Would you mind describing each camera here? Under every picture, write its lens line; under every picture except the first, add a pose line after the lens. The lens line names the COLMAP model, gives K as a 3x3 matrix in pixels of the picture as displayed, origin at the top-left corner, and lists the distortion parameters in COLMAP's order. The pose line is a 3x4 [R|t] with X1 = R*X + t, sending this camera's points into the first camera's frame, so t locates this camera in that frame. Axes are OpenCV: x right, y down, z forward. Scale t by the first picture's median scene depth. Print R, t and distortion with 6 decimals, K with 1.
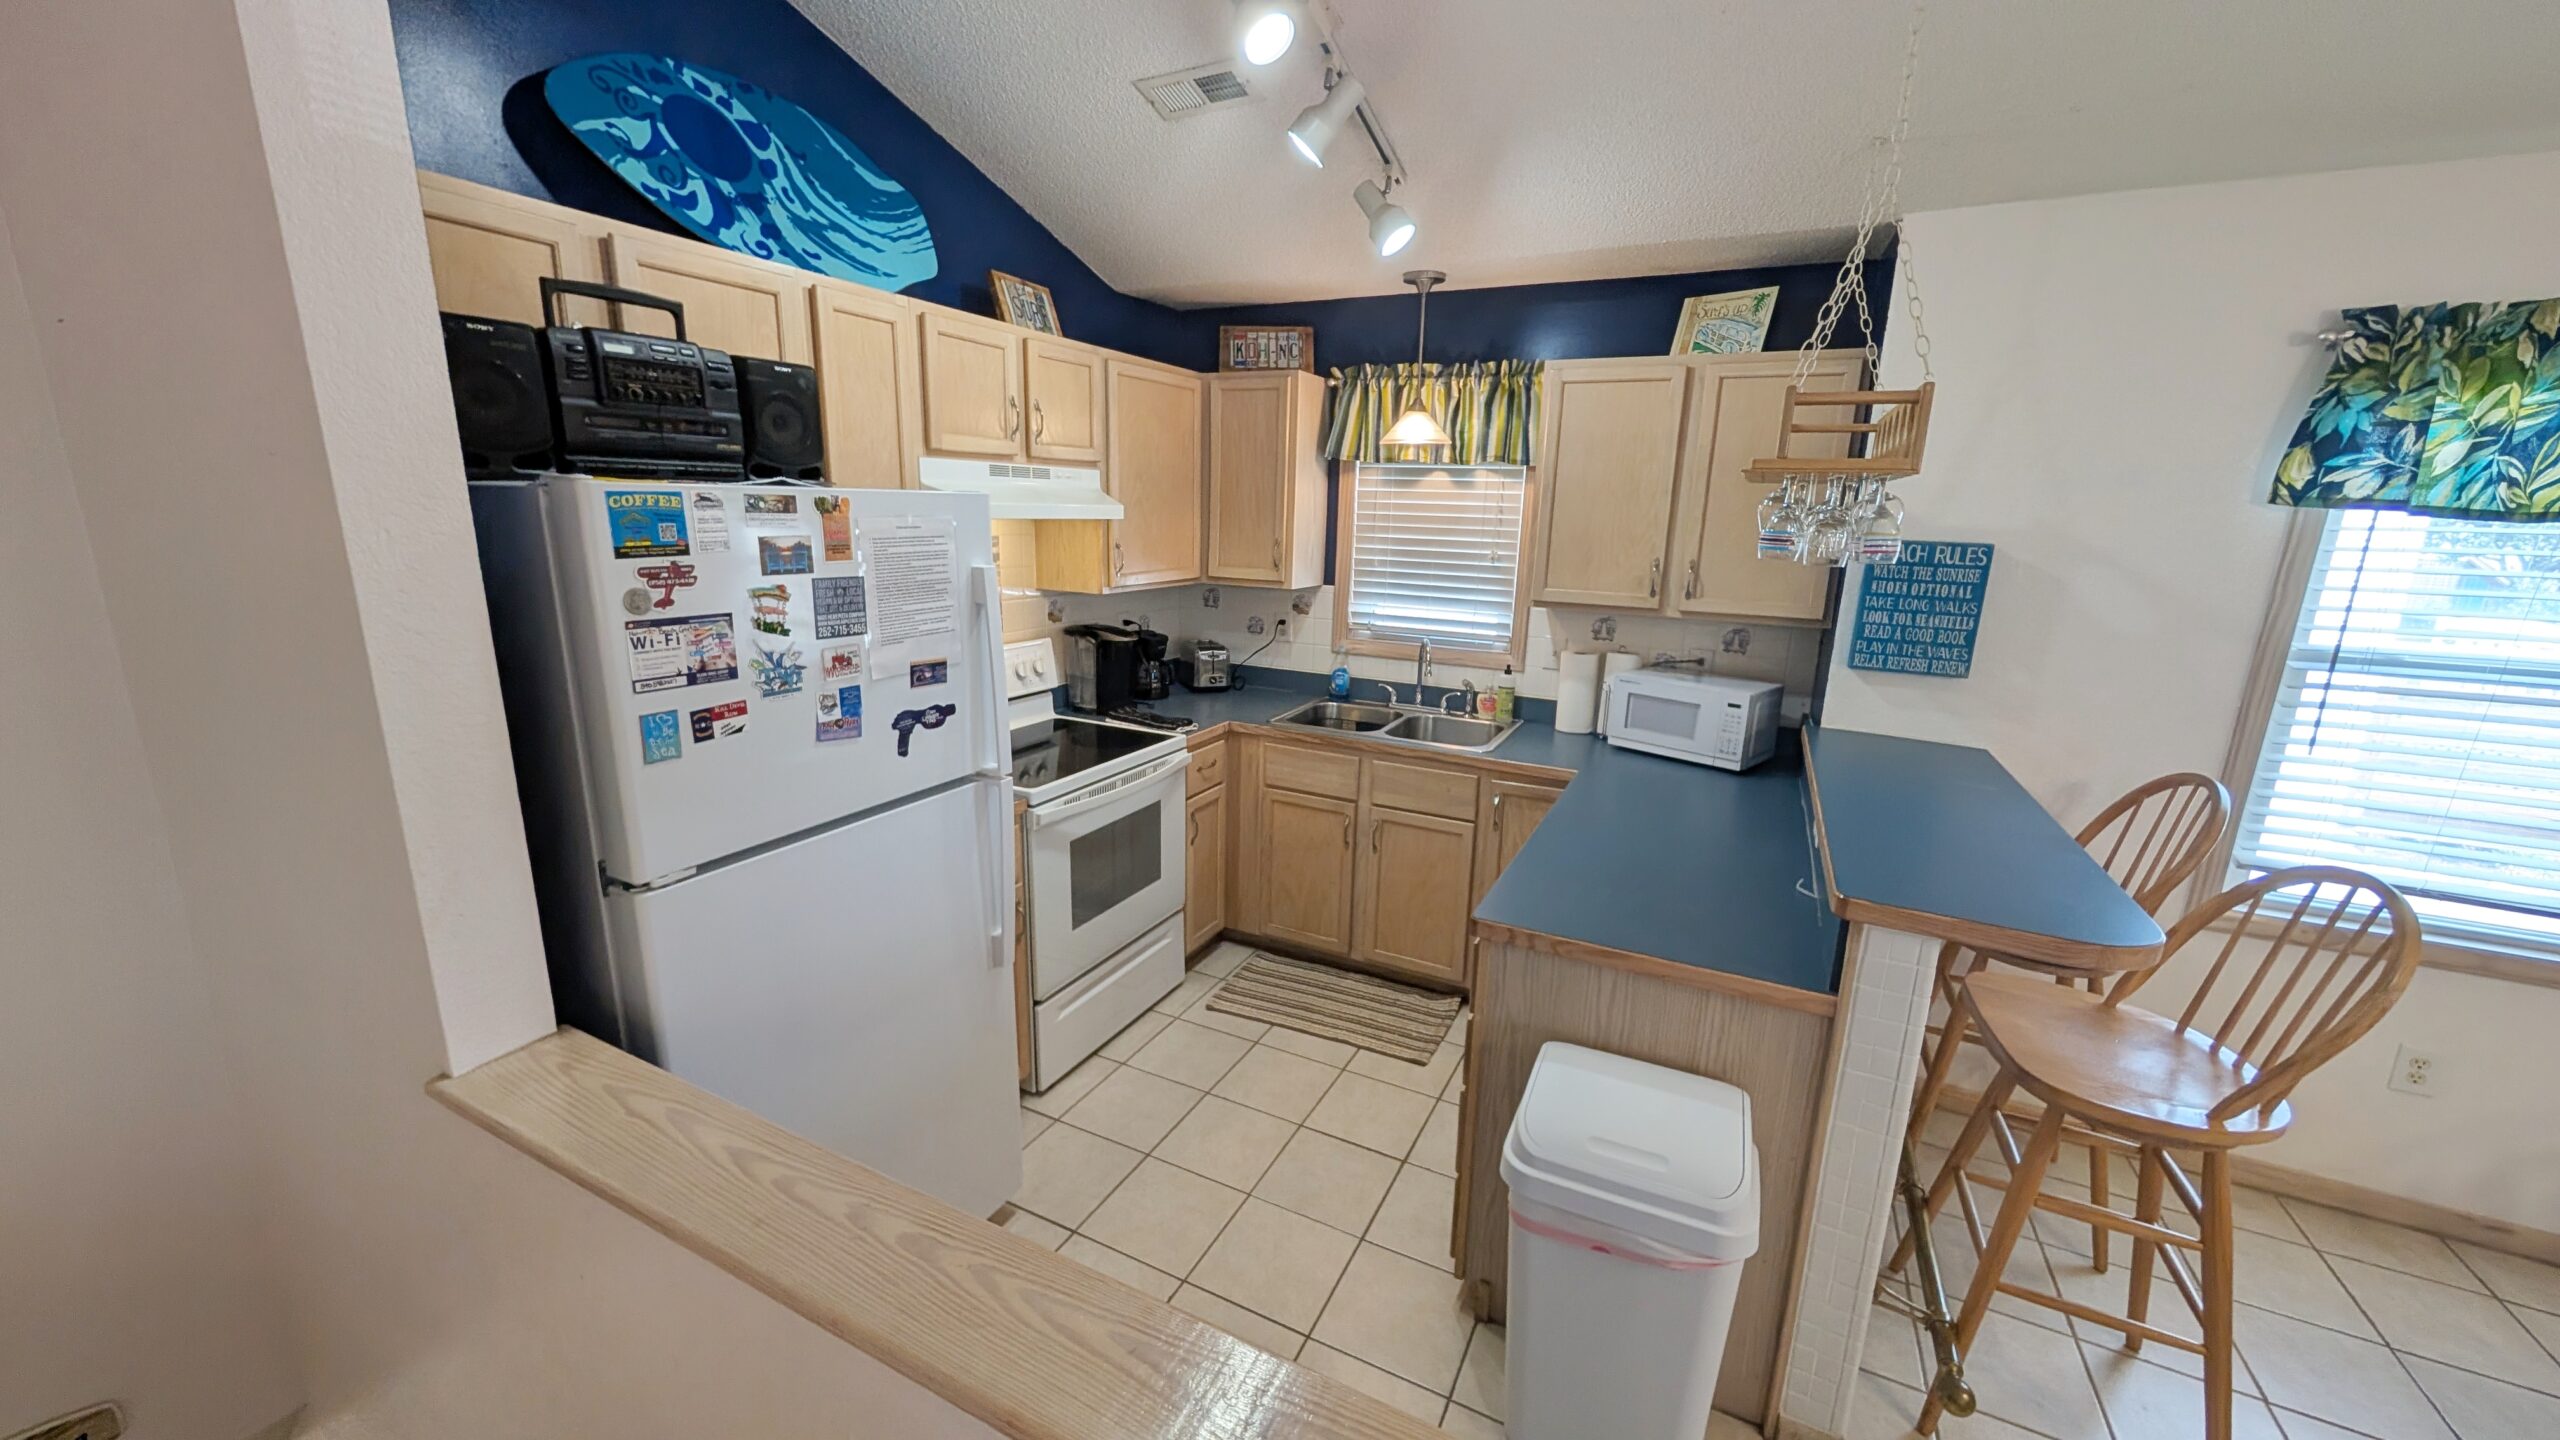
lens RADIAL K [[931.7, 0, 1290.8], [0, 931.7, 722.6], [0, 0, 1]] dist [-0.000932, 0.000401]
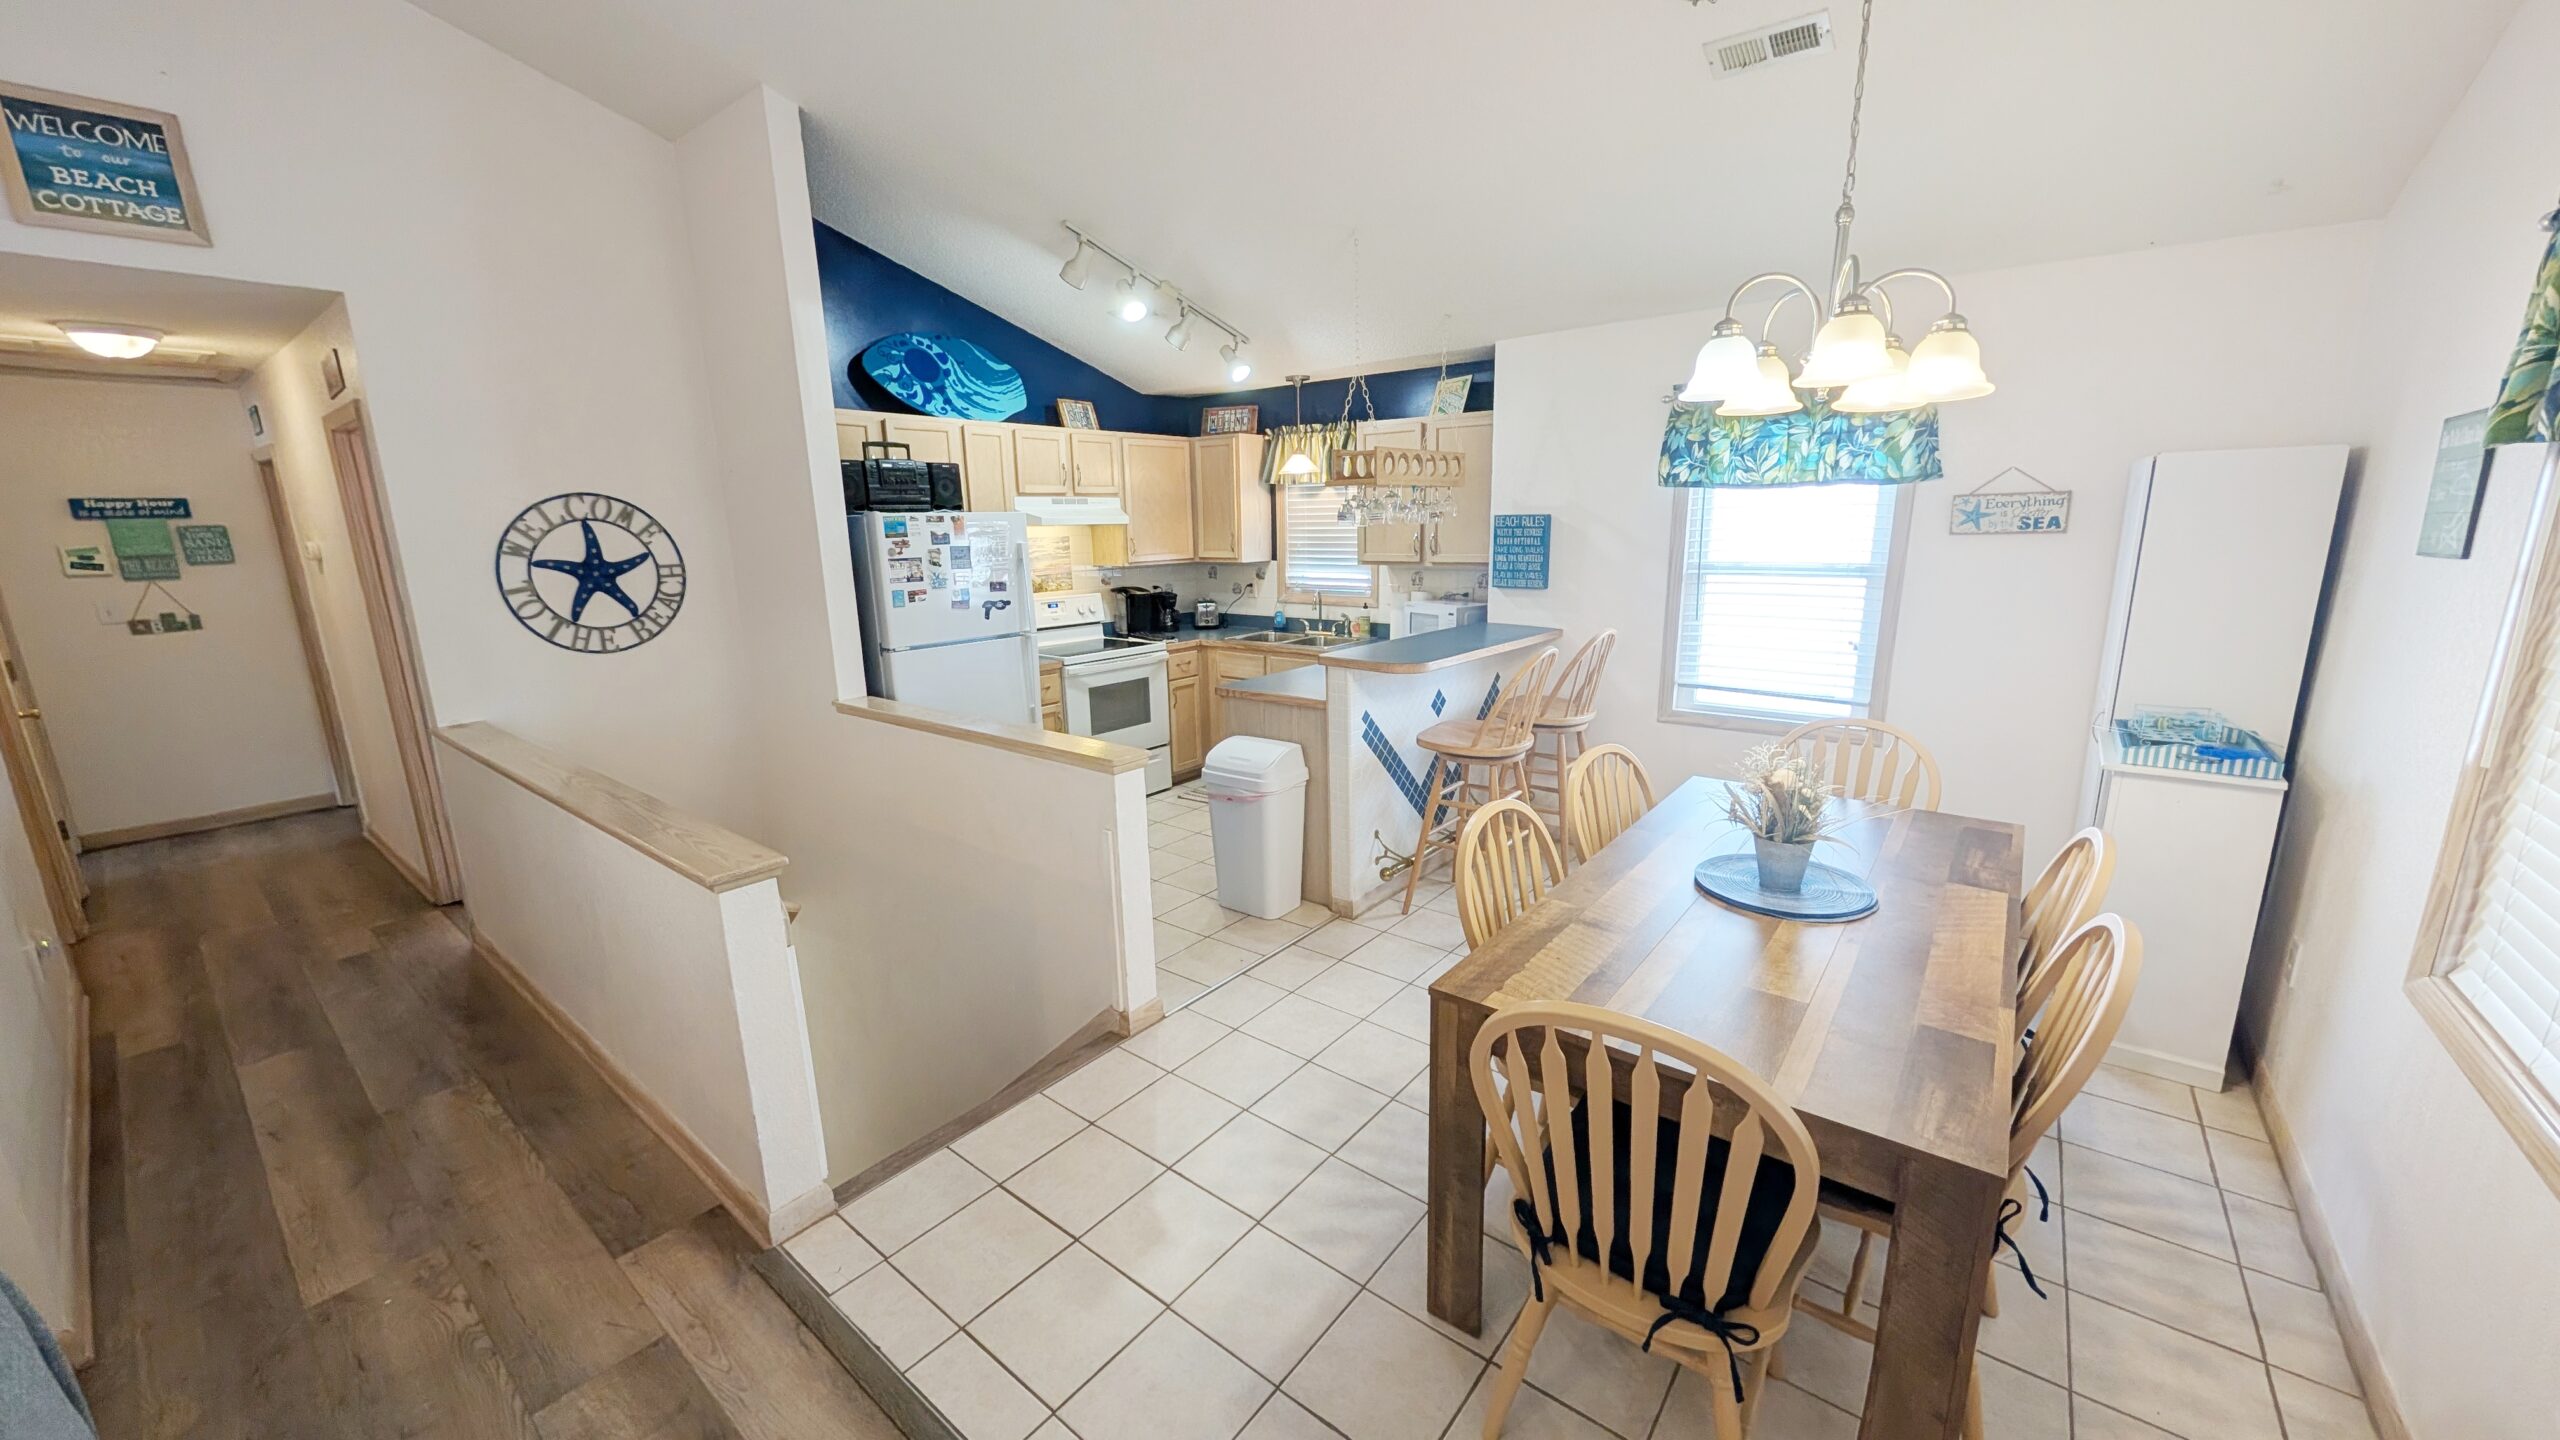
lens RADIAL K [[931.7, 0, 1290.3], [0, 931.7, 724.2], [0, 0, 1]] dist [-0.000932, 0.000401]
pose [[0.977306, 0.000243, -0.211832, 0.574967], [-0.003185, 0.999903, -0.013548, 0.221606], [0.211808, 0.013915, 0.977212, -0.800098]]
